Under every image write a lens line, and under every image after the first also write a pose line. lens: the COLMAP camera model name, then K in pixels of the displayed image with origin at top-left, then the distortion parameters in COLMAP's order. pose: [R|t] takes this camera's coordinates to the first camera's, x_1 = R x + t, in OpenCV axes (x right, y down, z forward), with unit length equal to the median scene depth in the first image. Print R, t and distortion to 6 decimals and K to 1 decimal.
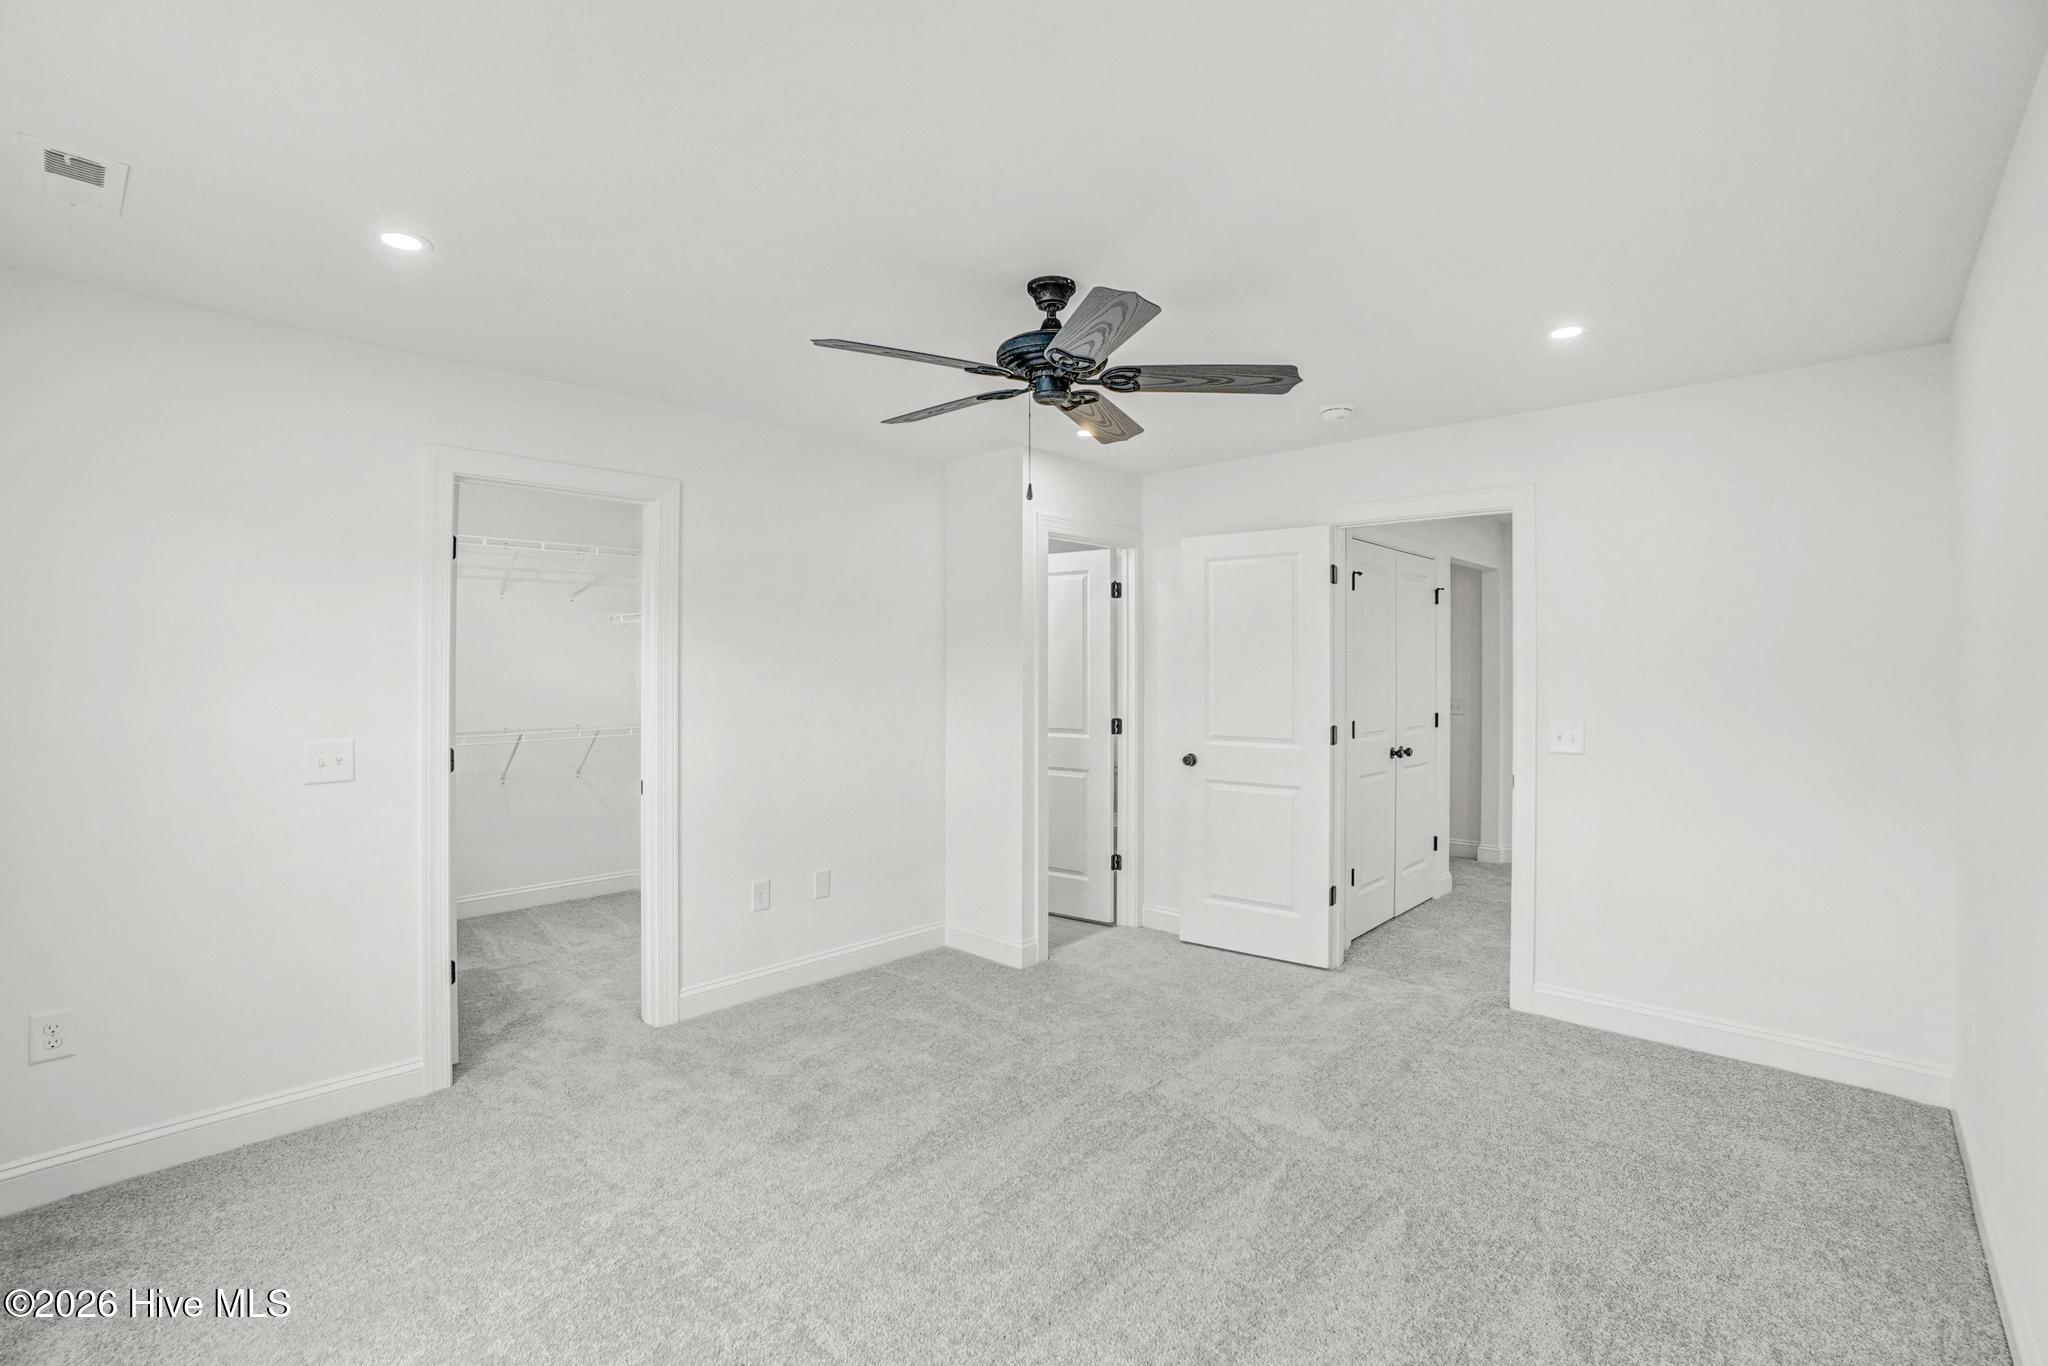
lens RADIAL K [[917.1, 0, 1030.0], [0, 917.1, 668.3], [0, 0, 1]] dist [-0.010483, 0.001055]
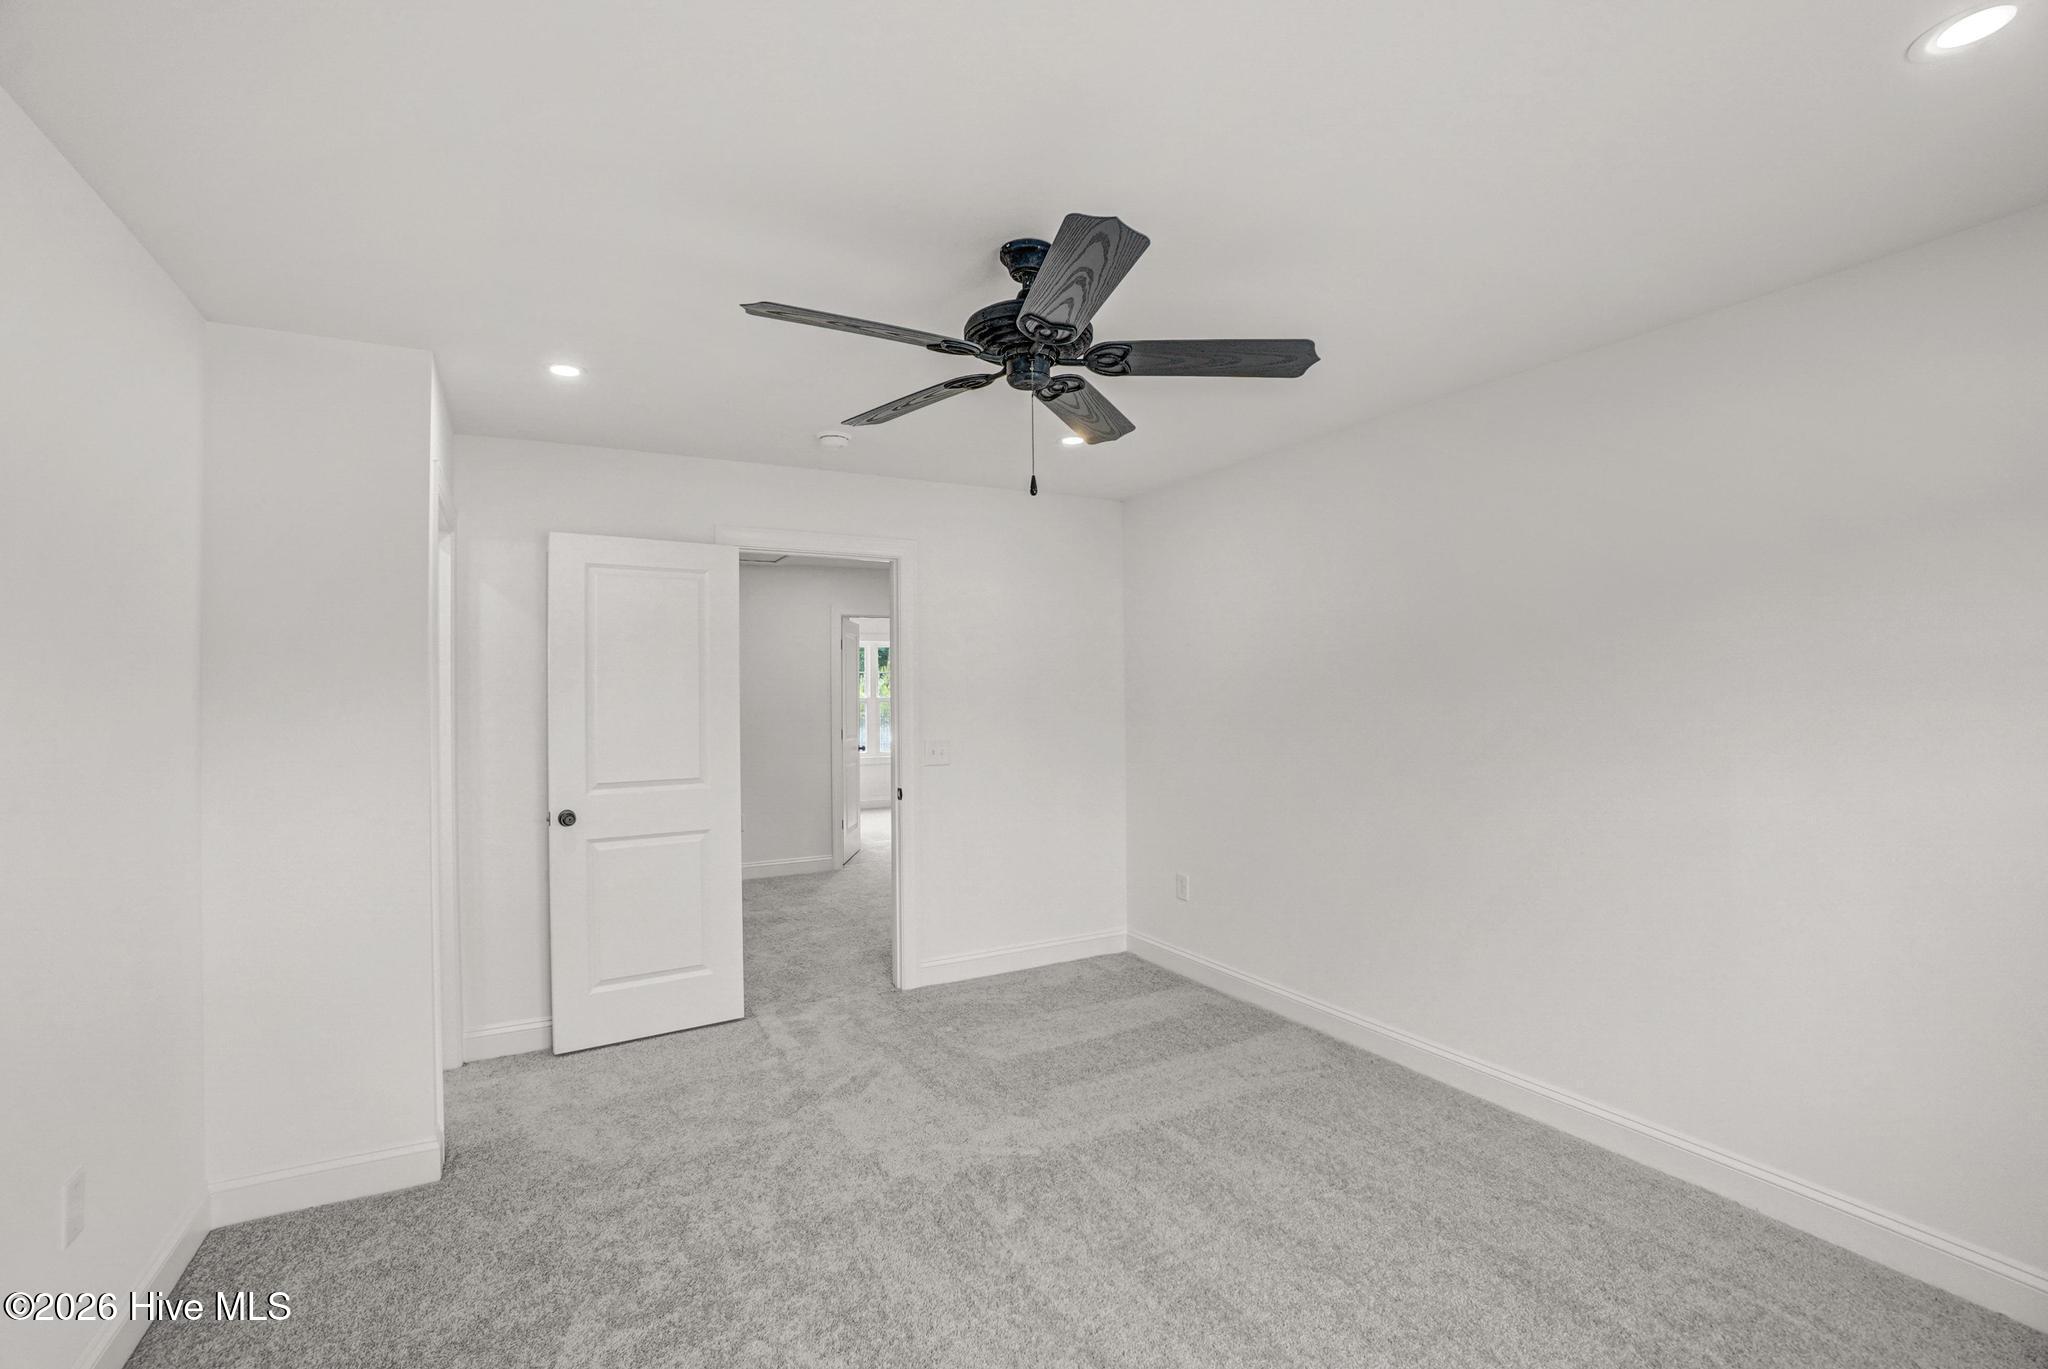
lens RADIAL K [[903.5, 0, 1032.4], [0, 903.5, 696.6], [0, 0, 1]] dist [-0.023733, 0.000053]
pose [[0.322947, -0.003876, 0.946409, -0.505257], [0.007400, 0.999971, 0.001570, -0.000150], [-0.946388, 0.006496, 0.322967, 0.473843]]
